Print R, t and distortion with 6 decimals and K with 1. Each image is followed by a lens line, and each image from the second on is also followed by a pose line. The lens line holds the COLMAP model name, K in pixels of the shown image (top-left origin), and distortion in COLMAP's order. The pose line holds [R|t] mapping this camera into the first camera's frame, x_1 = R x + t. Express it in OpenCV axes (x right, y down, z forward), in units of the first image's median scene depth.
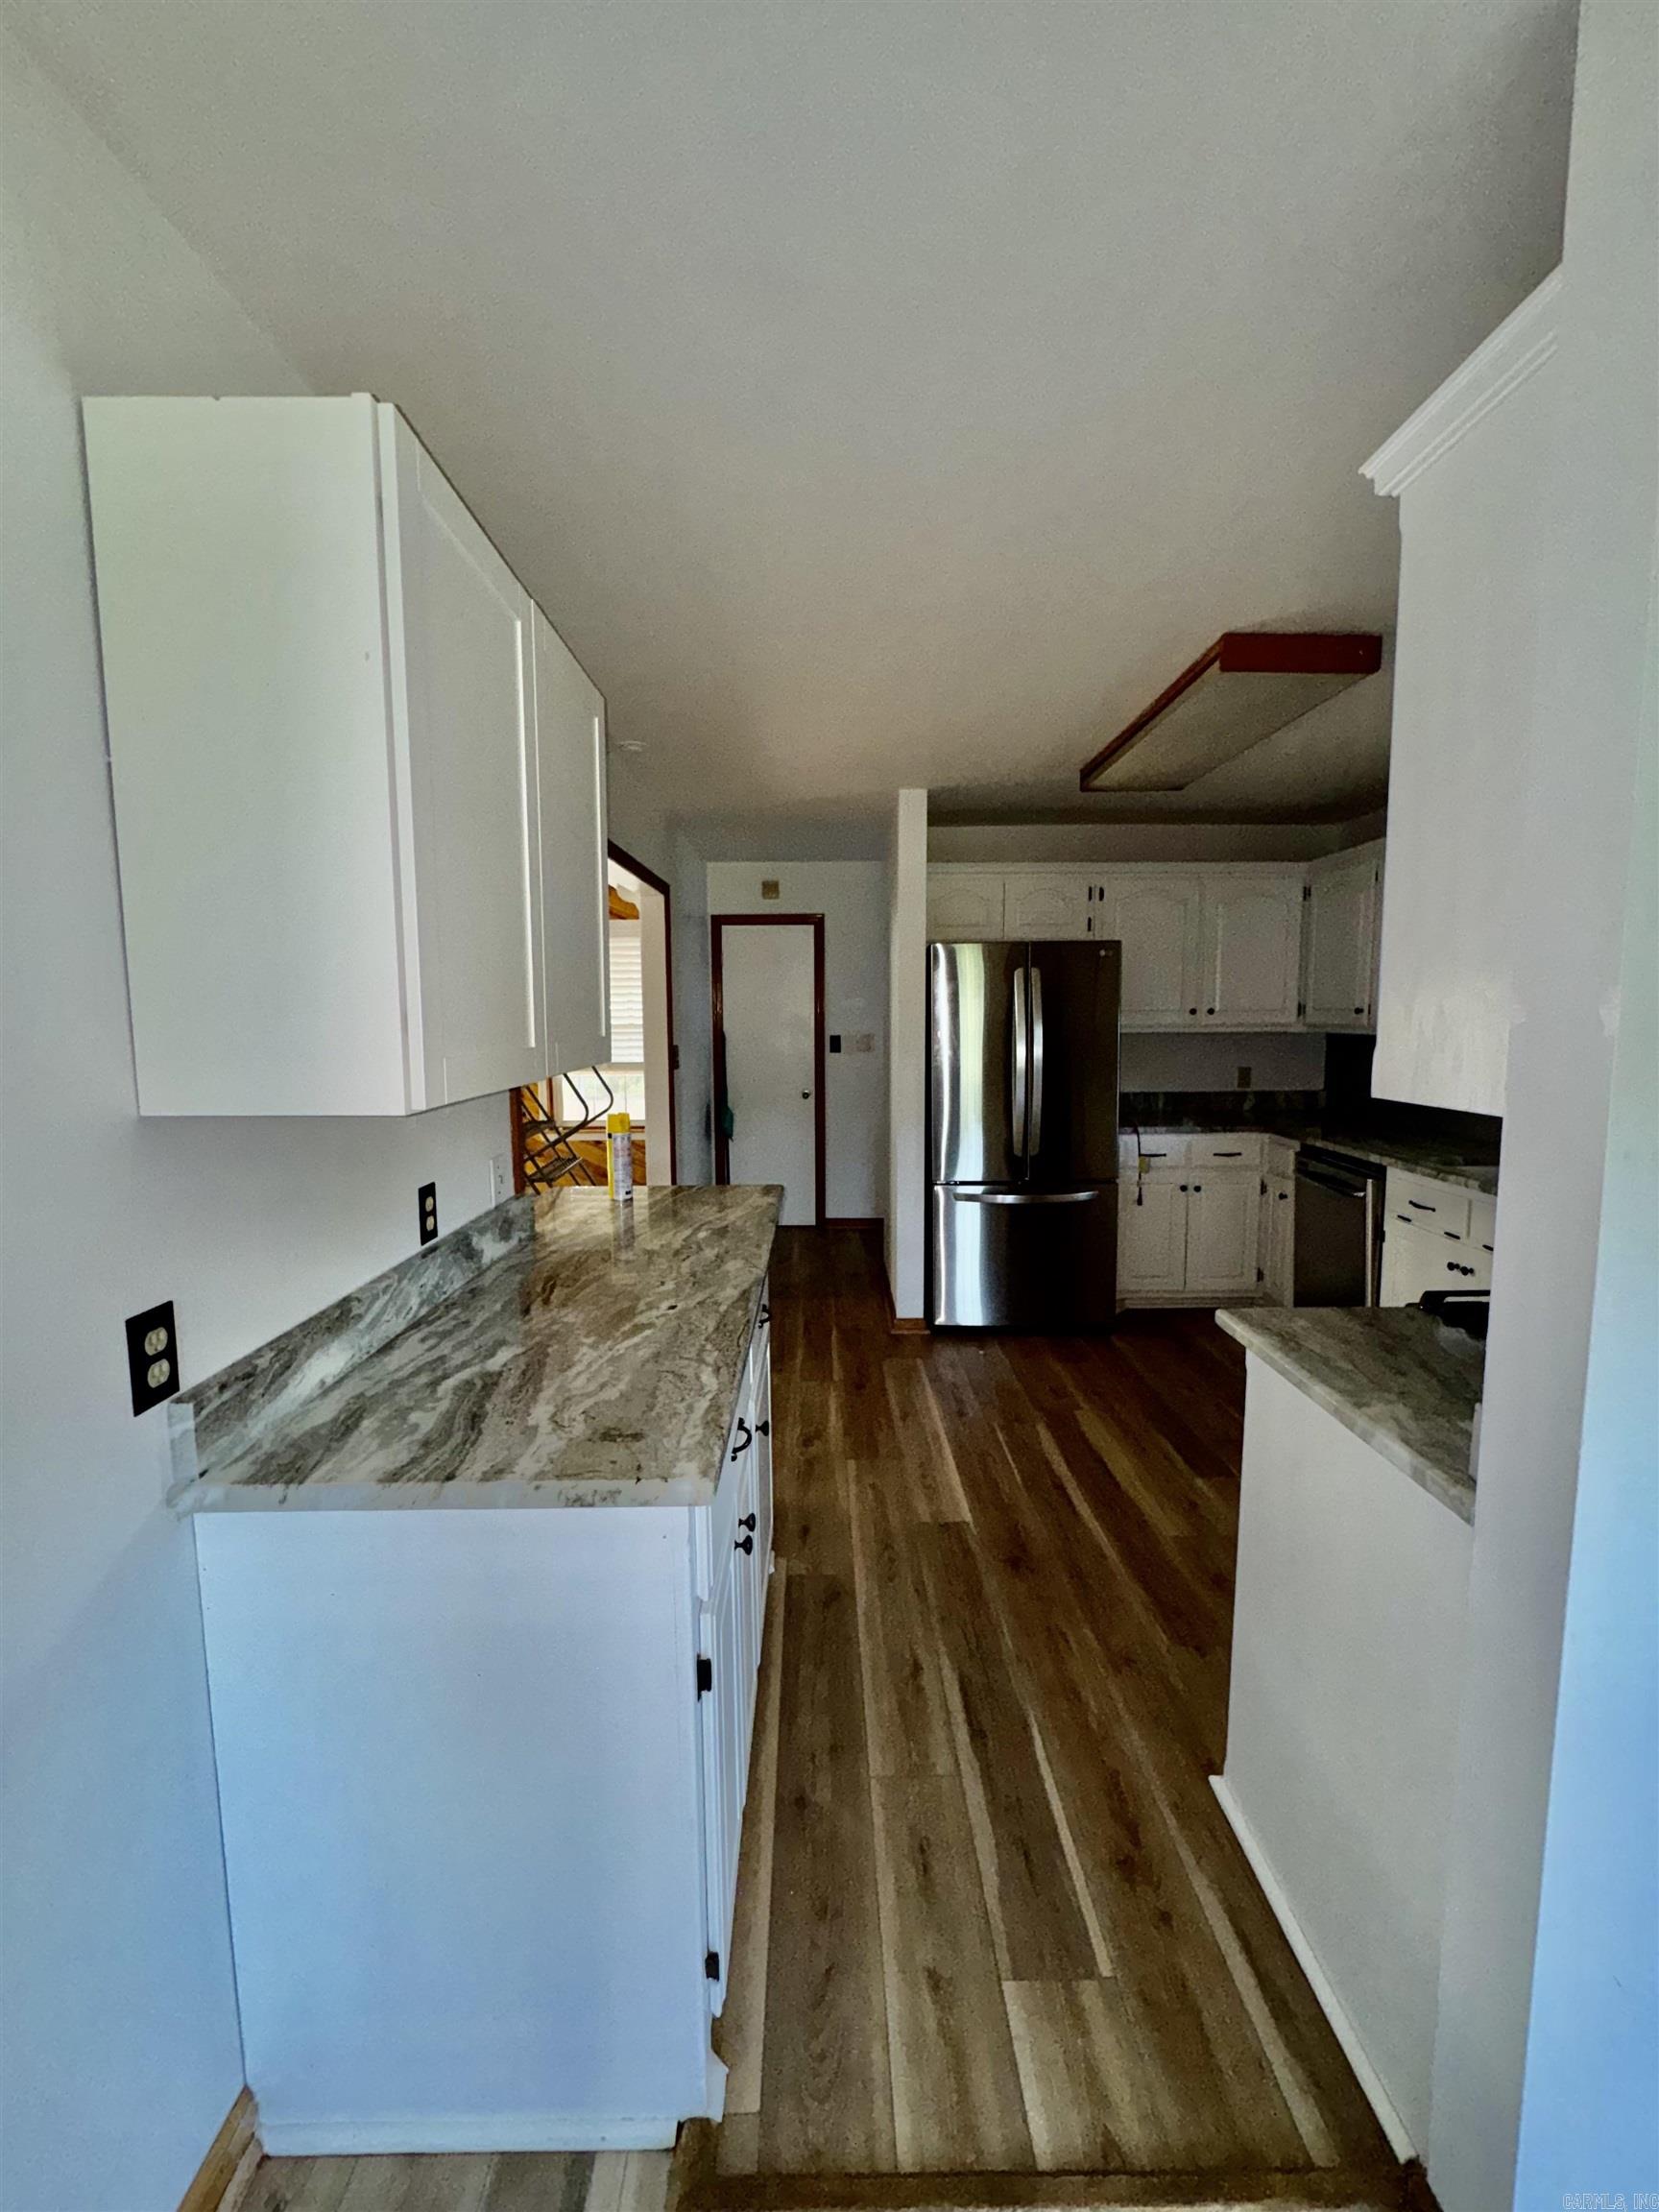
lens RADIAL K [[886.3, 0, 831.5], [0, 886.3, 1099.2], [0, 0, 1]] dist [-0.001477, -0.000056]
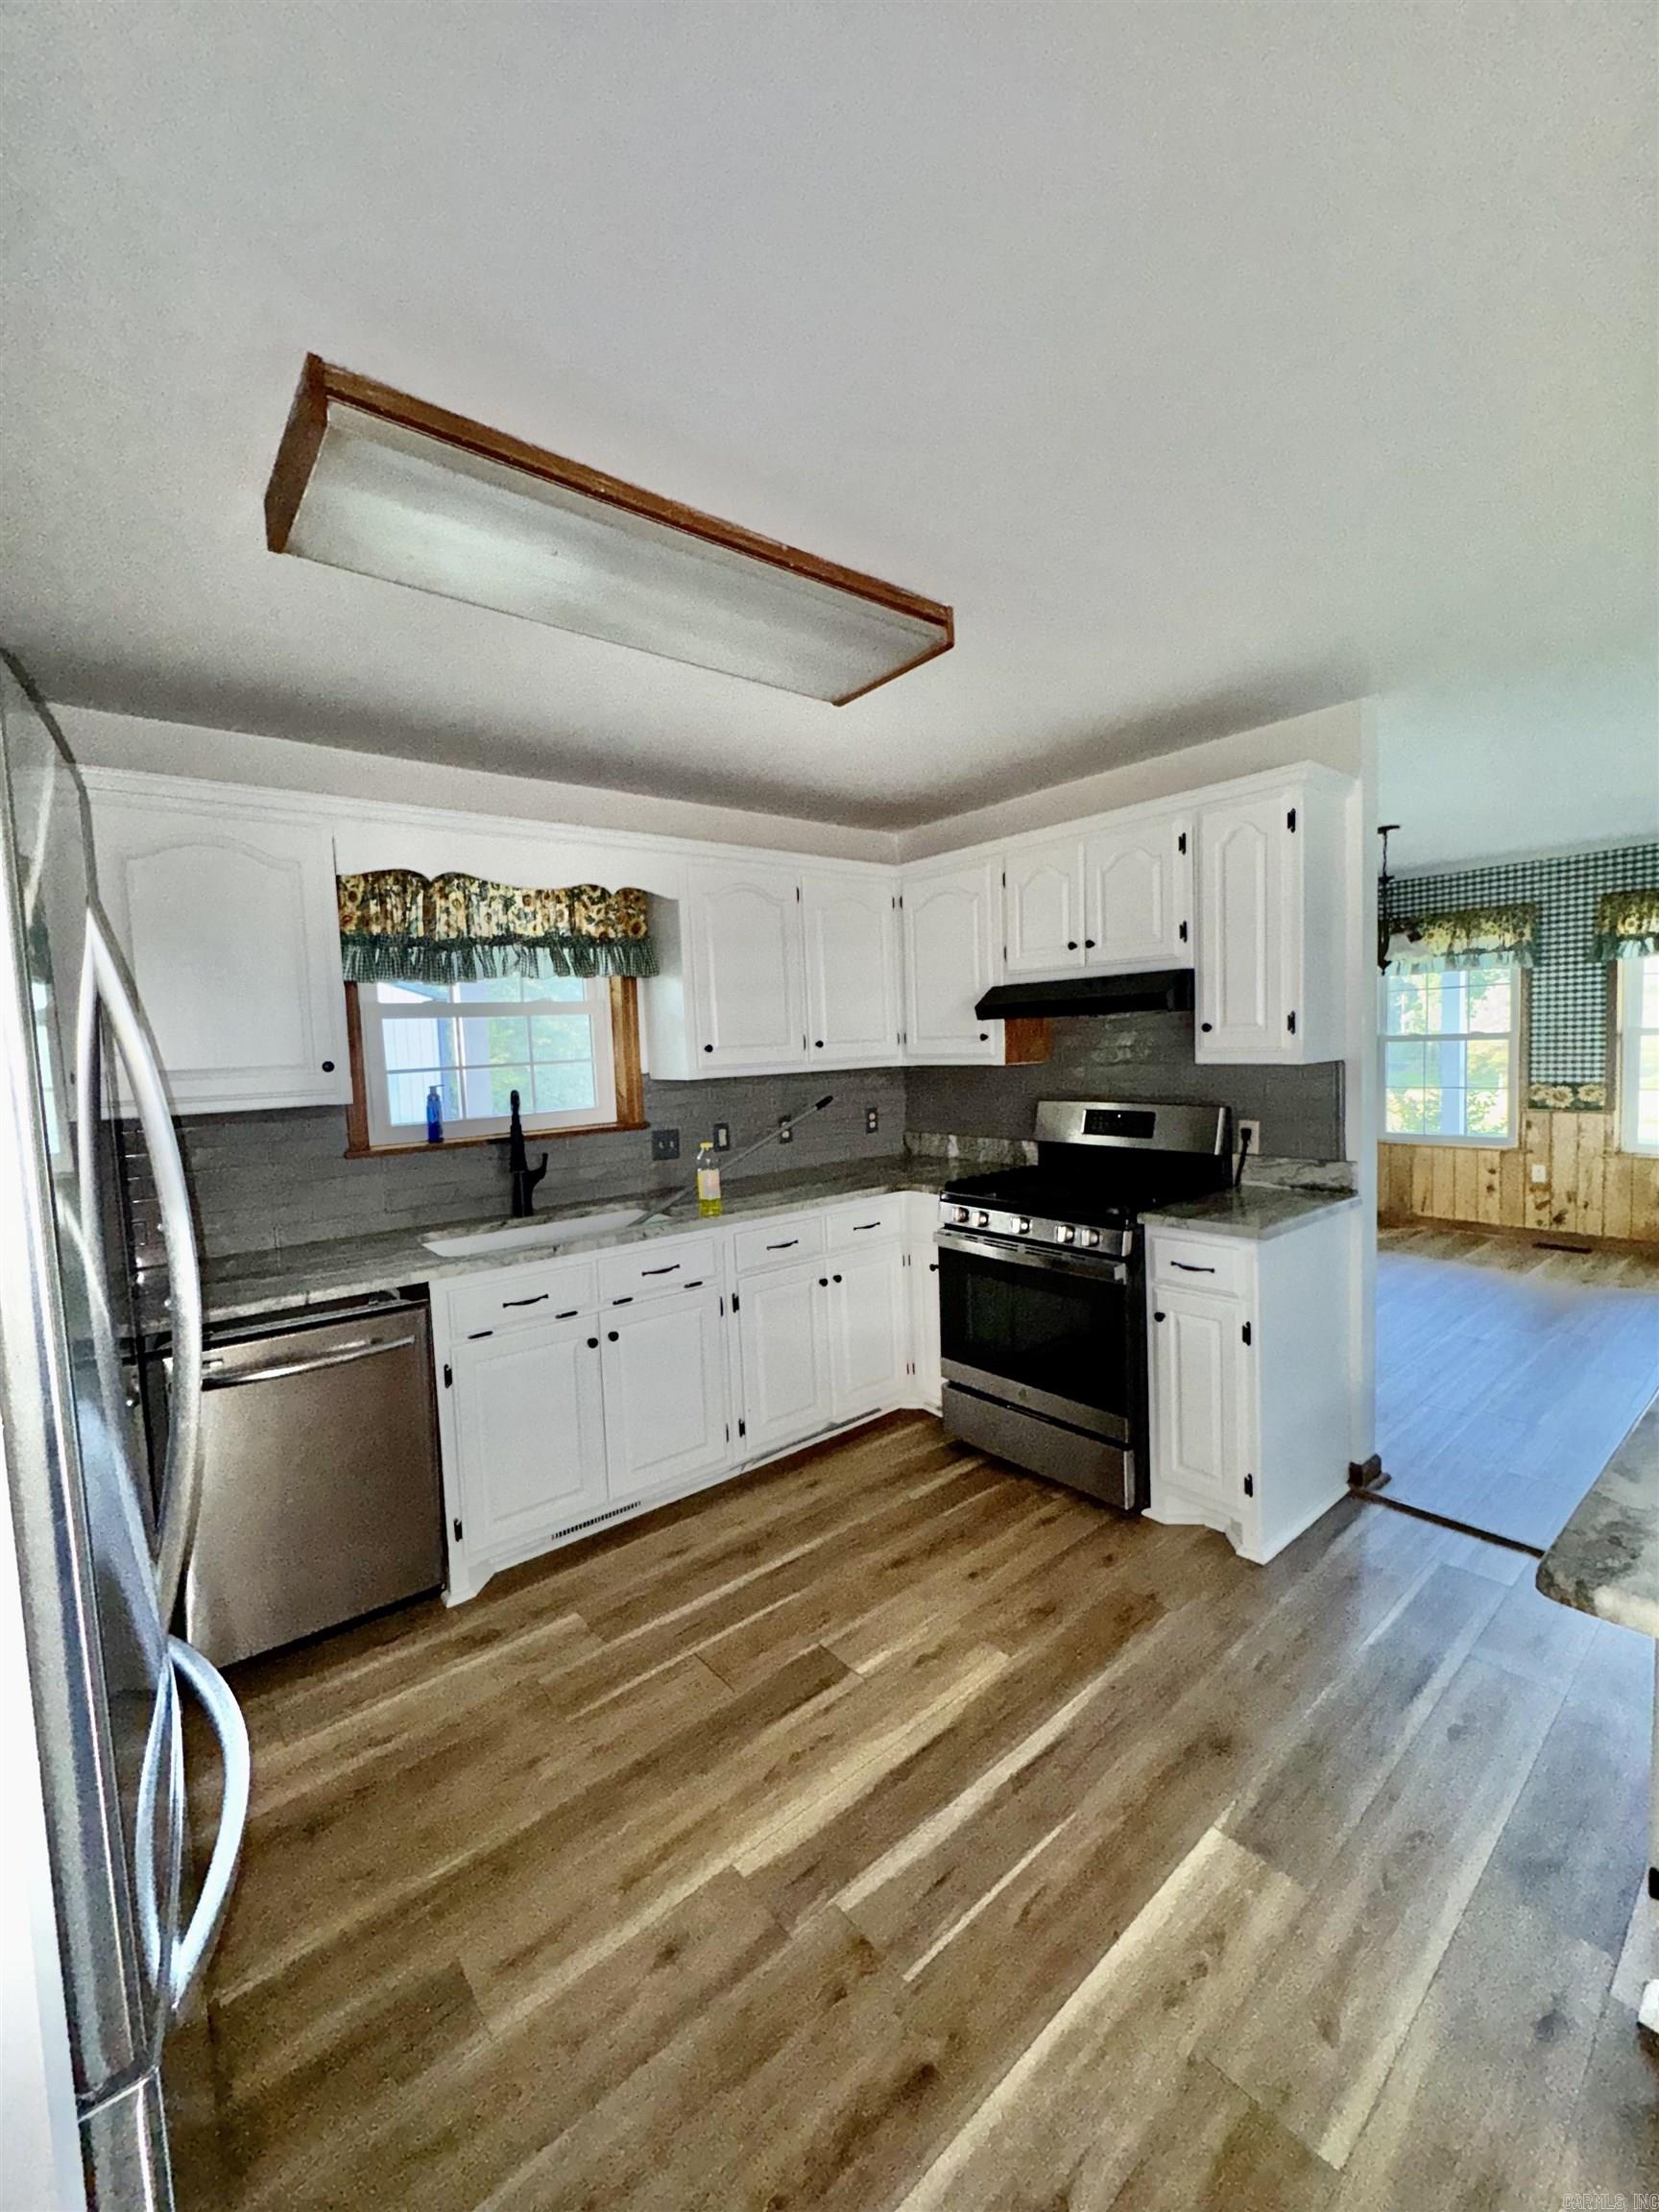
lens RADIAL K [[886.3, 0, 835.3], [0, 886.3, 1106.4], [0, 0, 1]] dist [-0.001477, -0.000056]
pose [[-0.624517, -0.030046, 0.780433, -0.153642], [0.119644, 0.983784, 0.133617, -0.152491], [-0.771792, 0.176820, -0.610796, 1.512032]]
